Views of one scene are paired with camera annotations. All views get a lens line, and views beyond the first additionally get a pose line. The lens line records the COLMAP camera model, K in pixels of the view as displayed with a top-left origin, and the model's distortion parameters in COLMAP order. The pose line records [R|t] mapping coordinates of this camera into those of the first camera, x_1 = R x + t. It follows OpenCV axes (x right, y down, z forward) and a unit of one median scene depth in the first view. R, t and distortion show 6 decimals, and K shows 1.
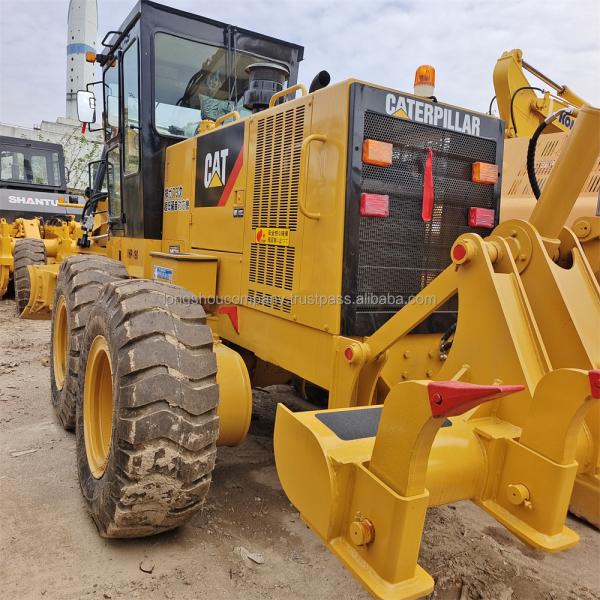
lens RADIAL K [[545.1, 0, 307.9], [0, 545.1, 302.3], [0, 0, 1]] dist [0.014335, 0.035431]
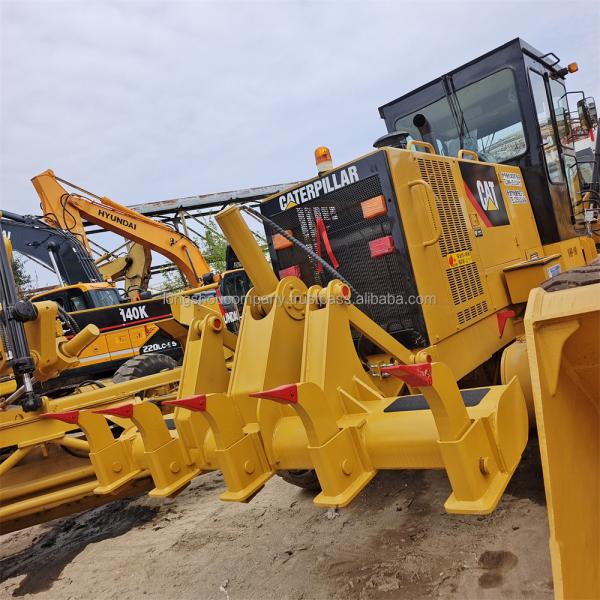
lens RADIAL K [[545.1, 0, 307.9], [0, 545.1, 302.3], [0, 0, 1]] dist [0.014335, 0.035431]
pose [[0.309504, -0.149914, -0.939006, 1.303165], [0.173066, 0.979882, -0.099396, 0.034039], [0.935016, -0.131747, 0.329223, 0.507869]]
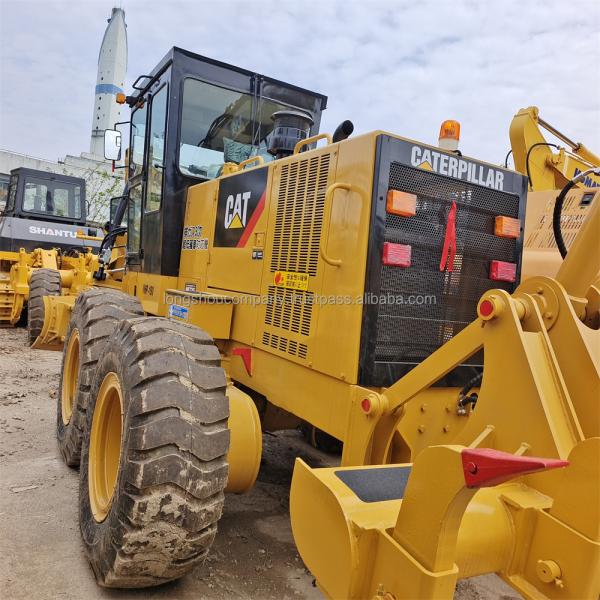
lens RADIAL K [[543.3, 0, 307.3], [0, 543.3, 302.2], [0, 0, 1]] dist [0.028440, 0.001777]
pose [[0.998799, 0.045871, -0.017216, -0.017568], [-0.047009, 0.996233, -0.072867, -0.010477], [0.013808, 0.073589, 0.997193, 0.012938]]
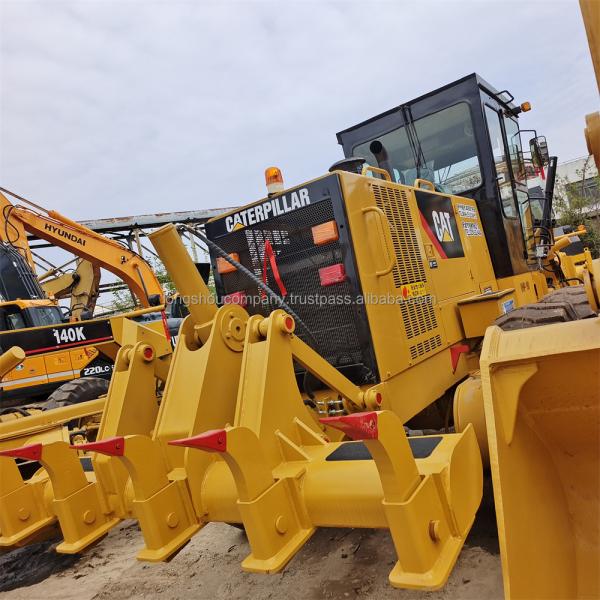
lens RADIAL K [[545.1, 0, 307.9], [0, 545.1, 302.3], [0, 0, 1]] dist [0.014335, 0.035431]
pose [[0.387384, -0.179114, -0.904352, 1.237283], [0.150416, 0.980081, -0.129681, 0.017791], [0.909565, -0.085793, 0.406609, 0.559352]]
